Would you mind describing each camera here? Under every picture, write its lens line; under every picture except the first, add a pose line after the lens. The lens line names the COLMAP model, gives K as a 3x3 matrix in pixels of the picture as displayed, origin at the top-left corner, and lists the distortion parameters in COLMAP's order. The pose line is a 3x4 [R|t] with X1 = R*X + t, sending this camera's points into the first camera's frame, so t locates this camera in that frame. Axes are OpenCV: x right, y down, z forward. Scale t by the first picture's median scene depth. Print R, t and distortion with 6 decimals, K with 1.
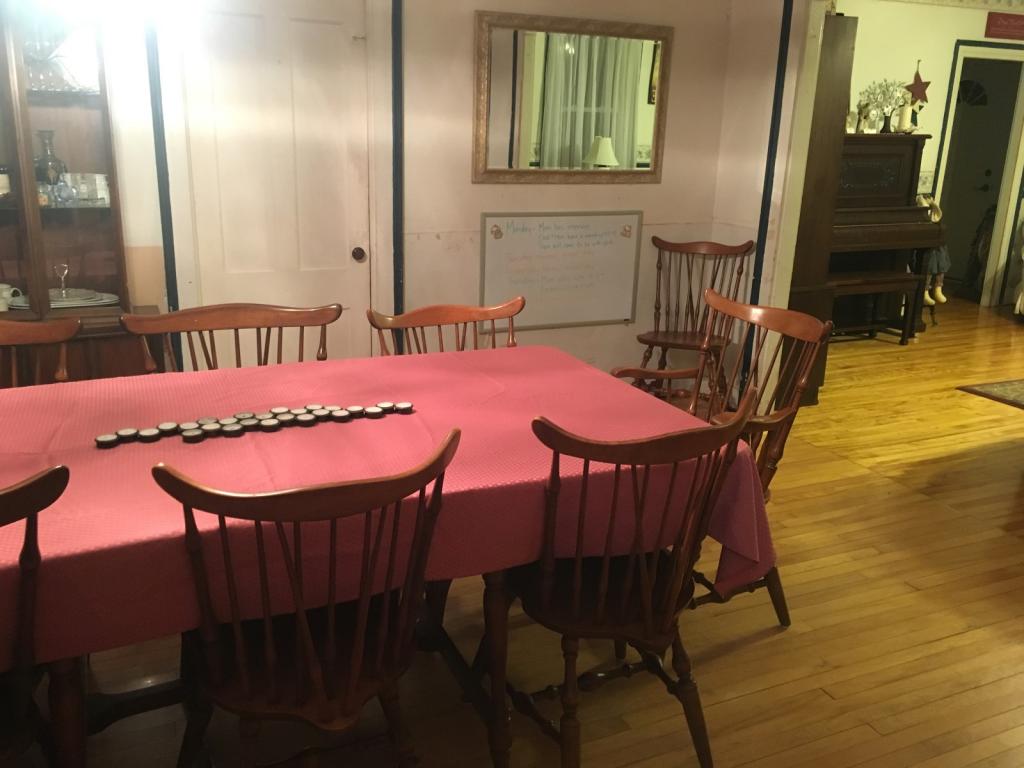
lens RADIAL K [[871.0, 0, 508.6], [0, 871.0, 392.0], [0, 0, 1]] dist [0.053891, -0.064554]
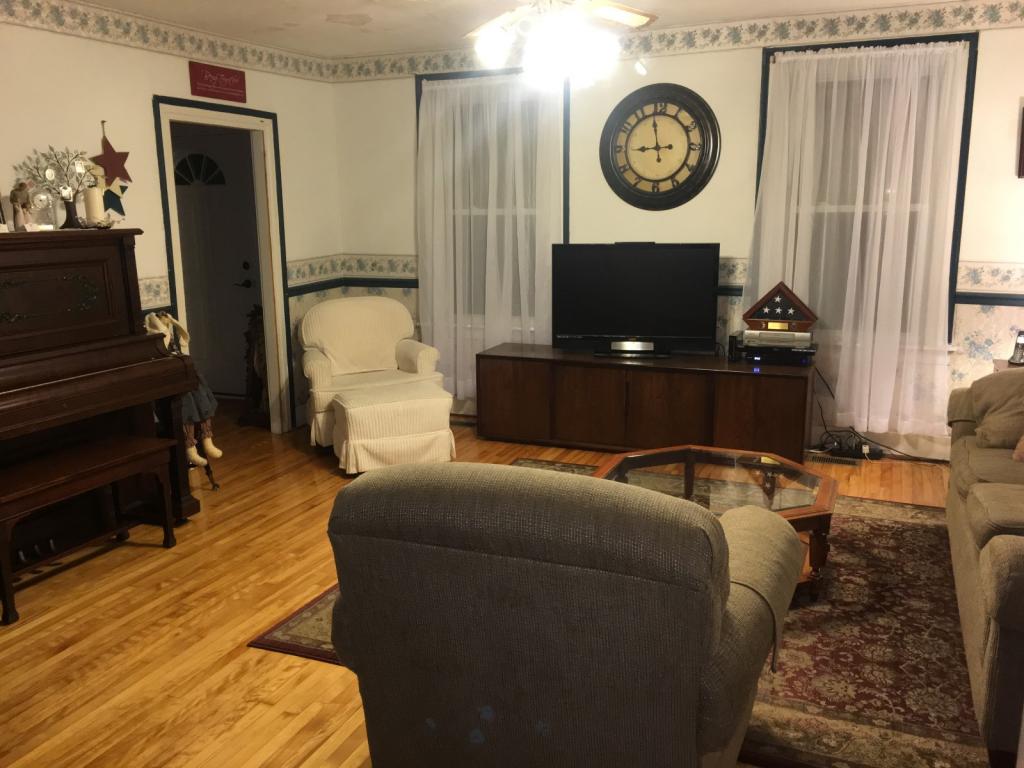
lens RADIAL K [[871.0, 0, 519.2], [0, 871.0, 390.3], [0, 0, 1]] dist [0.053891, -0.064554]
pose [[0.723027, -0.162810, 0.671361, 0.206513], [0.216635, 0.976247, 0.003440, -0.105746], [-0.655974, 0.142953, 0.741123, 0.313613]]
